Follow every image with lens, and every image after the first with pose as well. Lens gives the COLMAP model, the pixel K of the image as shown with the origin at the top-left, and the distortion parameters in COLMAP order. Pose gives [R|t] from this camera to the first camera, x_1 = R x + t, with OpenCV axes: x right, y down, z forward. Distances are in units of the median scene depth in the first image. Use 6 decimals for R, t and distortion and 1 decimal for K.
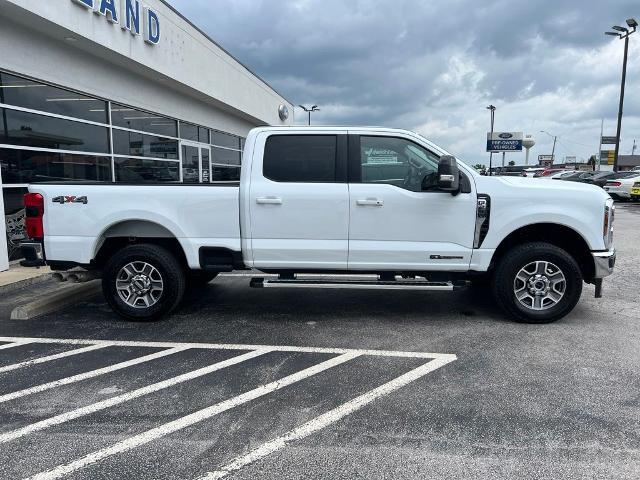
lens RADIAL K [[483.9, 0, 320.0], [0, 483.9, 240.0], [0, 0, 1]] dist [0.031736, -0.007735]
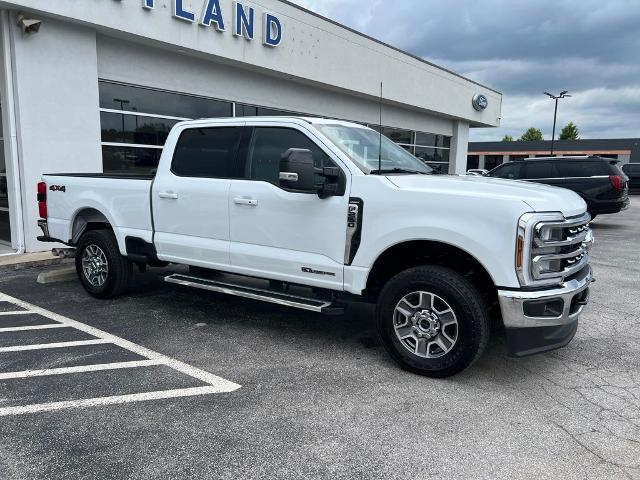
lens RADIAL K [[483.9, 0, 320.0], [0, 483.9, 240.0], [0, 0, 1]] dist [0.031736, -0.007735]
pose [[0.866326, 0.083548, -0.492442, 0.663862], [-0.078182, 0.996441, 0.031516, -0.044928], [0.493323, 0.011197, 0.869774, 0.281968]]
